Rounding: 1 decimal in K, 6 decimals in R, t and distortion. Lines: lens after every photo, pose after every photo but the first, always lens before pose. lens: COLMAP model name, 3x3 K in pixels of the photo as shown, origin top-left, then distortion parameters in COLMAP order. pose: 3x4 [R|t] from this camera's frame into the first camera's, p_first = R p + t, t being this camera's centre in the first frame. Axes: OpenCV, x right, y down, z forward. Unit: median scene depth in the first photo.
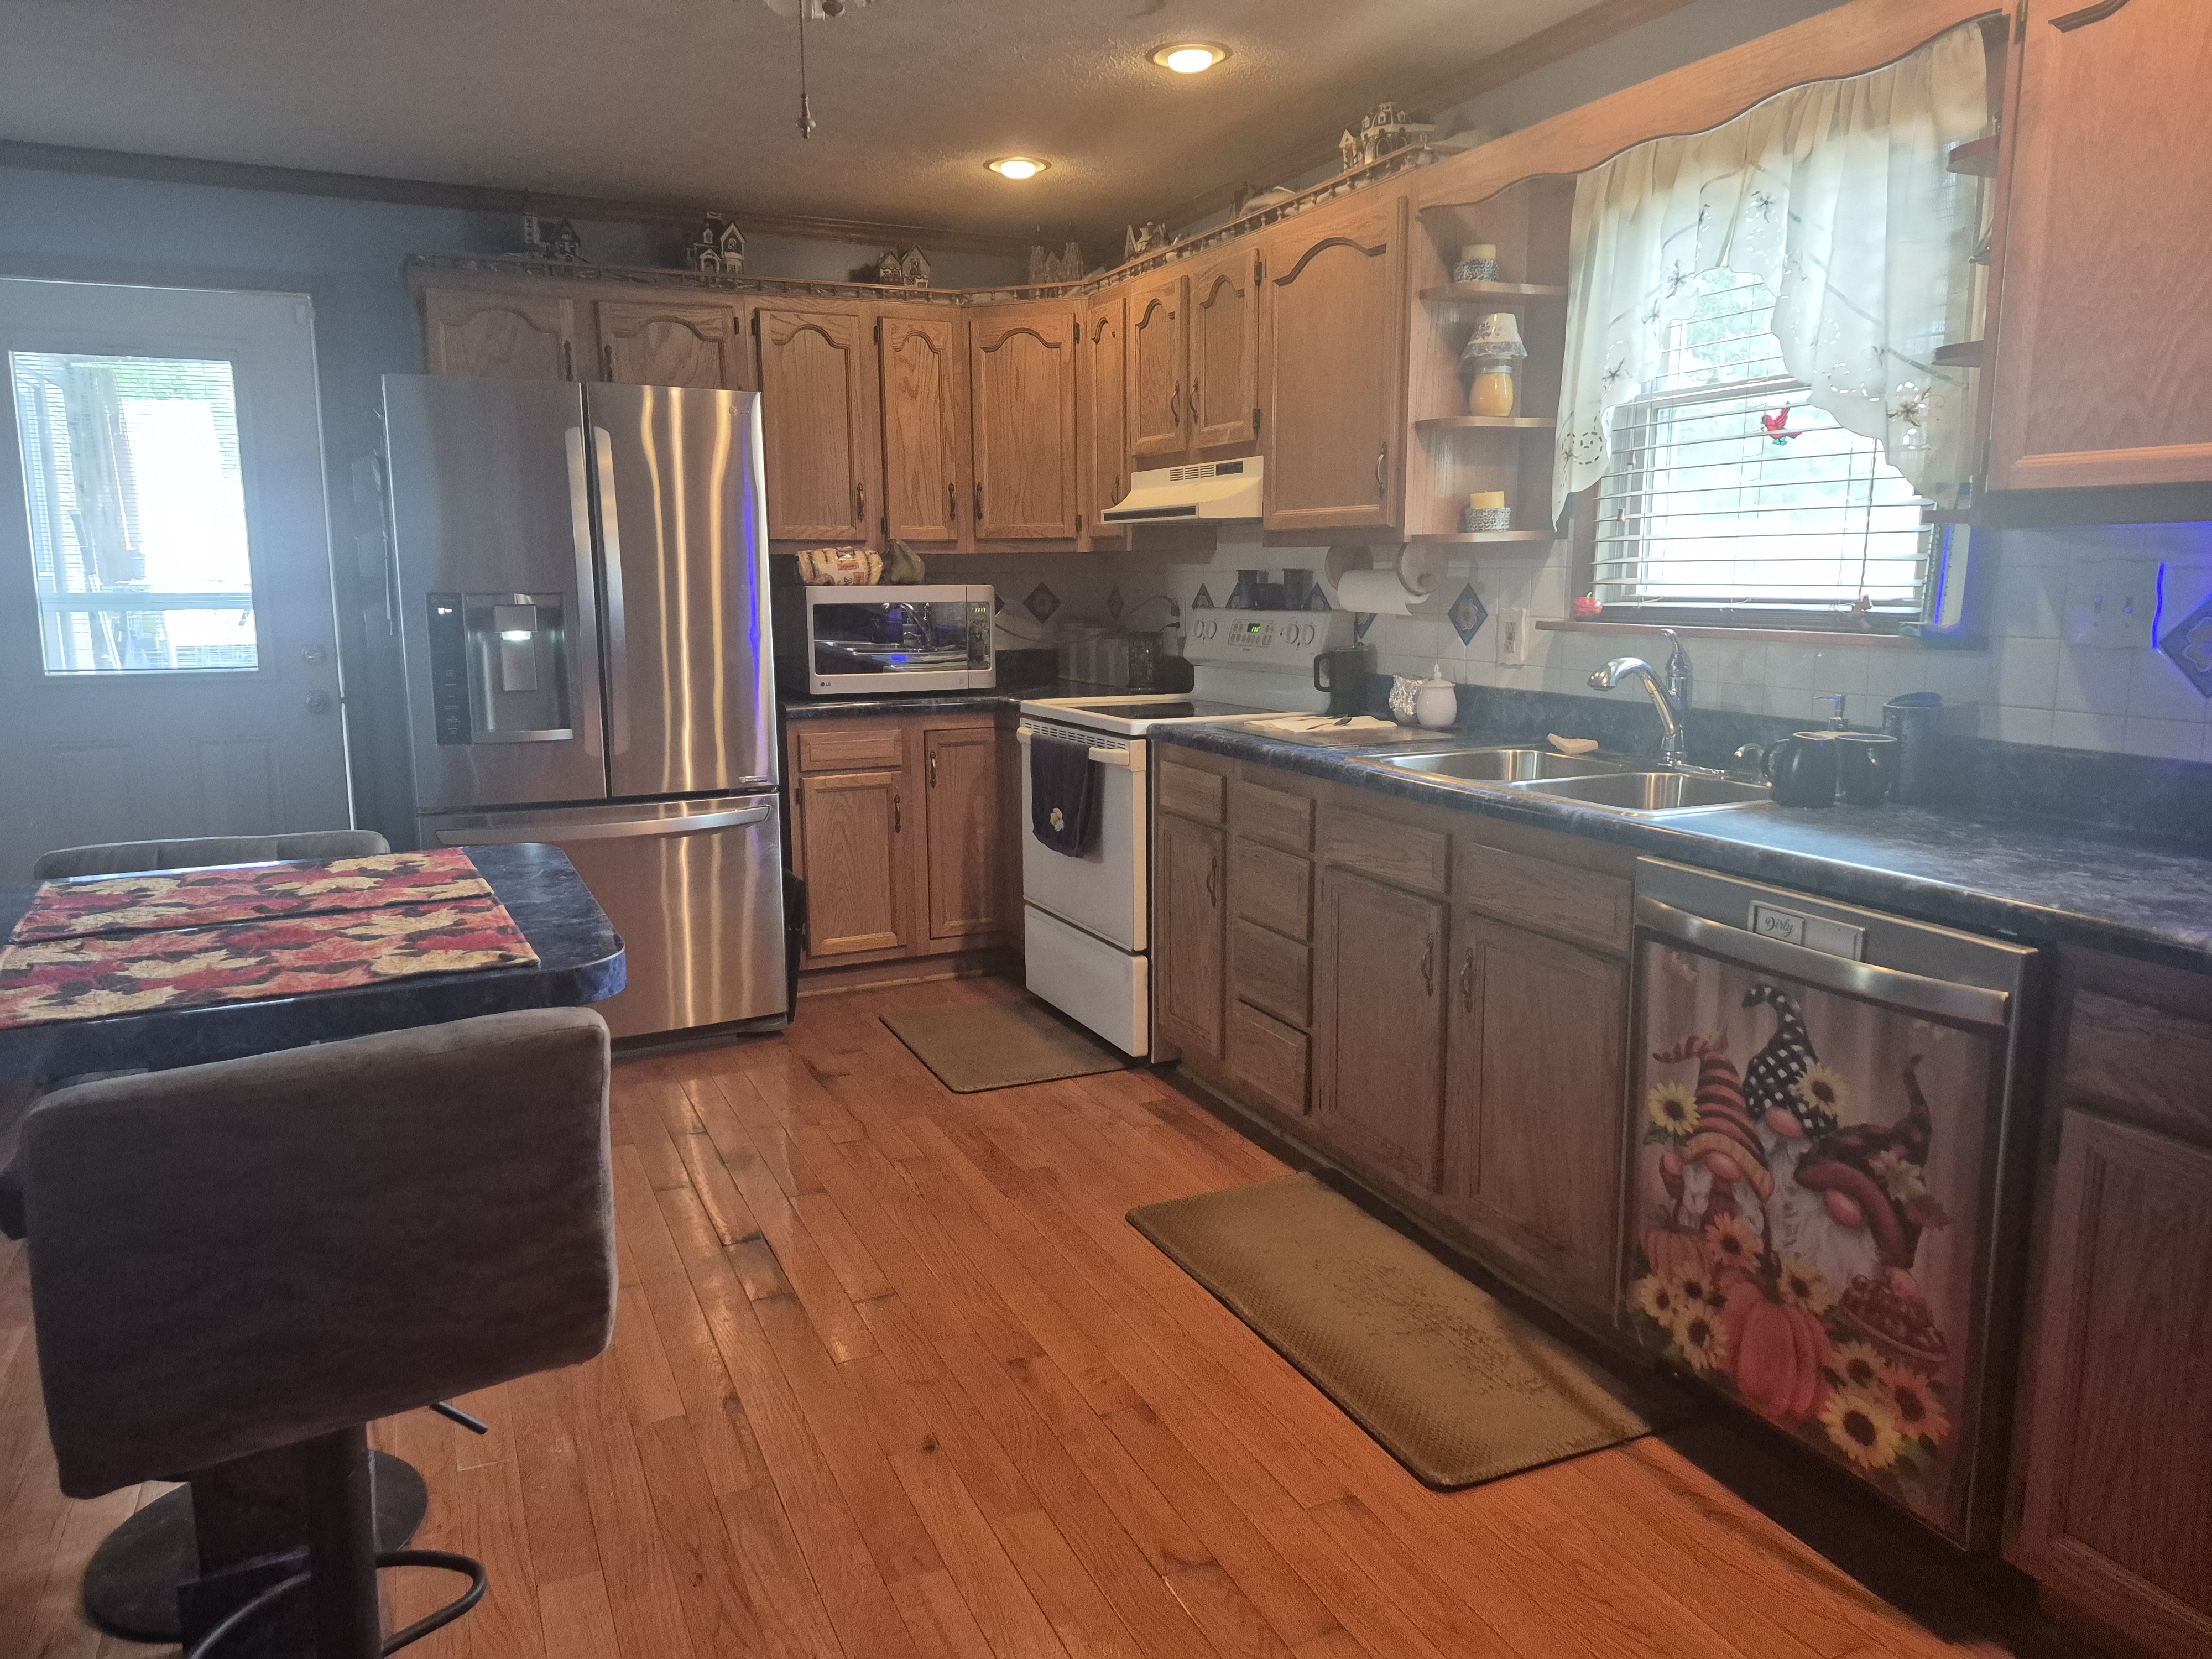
lens RADIAL K [[1558.0, 0, 1103.3], [0, 1558.0, 821.8], [0, 0, 1]] dist [0.047793, -0.042867]
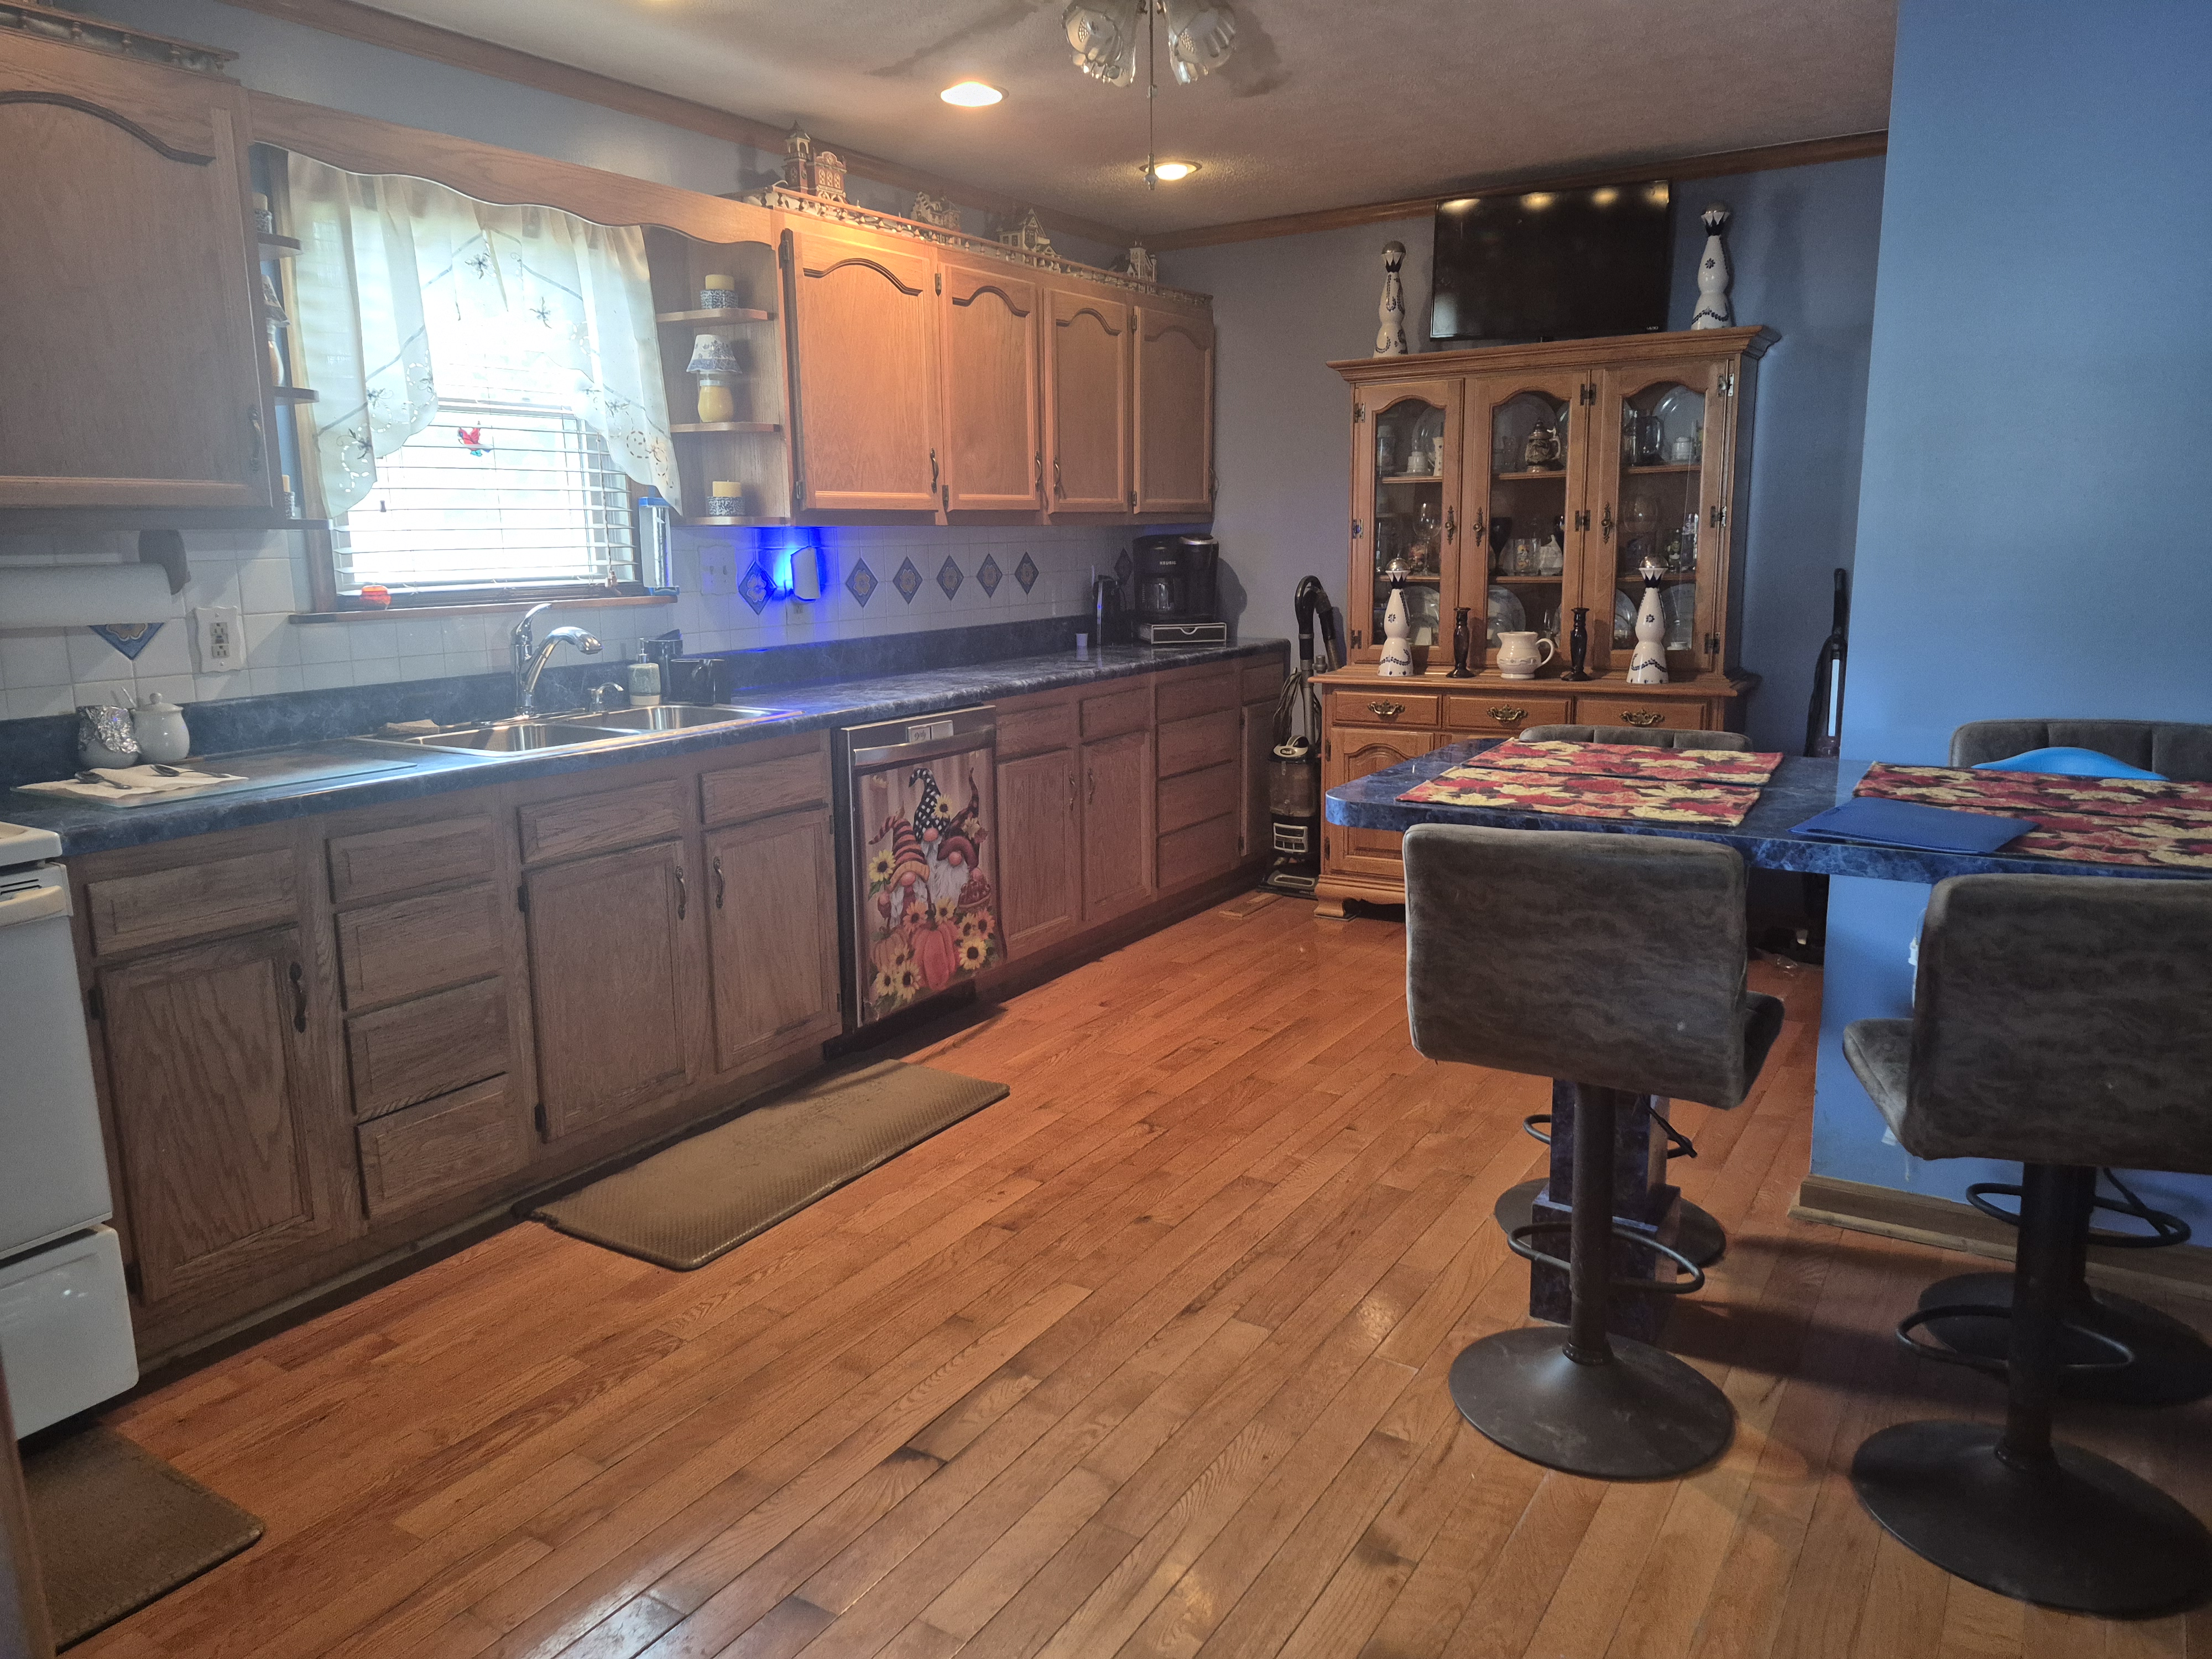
lens RADIAL K [[1507.4, 0, 1091.8], [0, 1507.4, 828.5], [0, 0, 1]] dist [0.060796, -0.059675]
pose [[-0.553561, -0.147708, 0.819606, -1.151608], [0.153302, 0.949256, 0.274613, -0.284411], [-0.818578, 0.277662, -0.502827, 1.696717]]
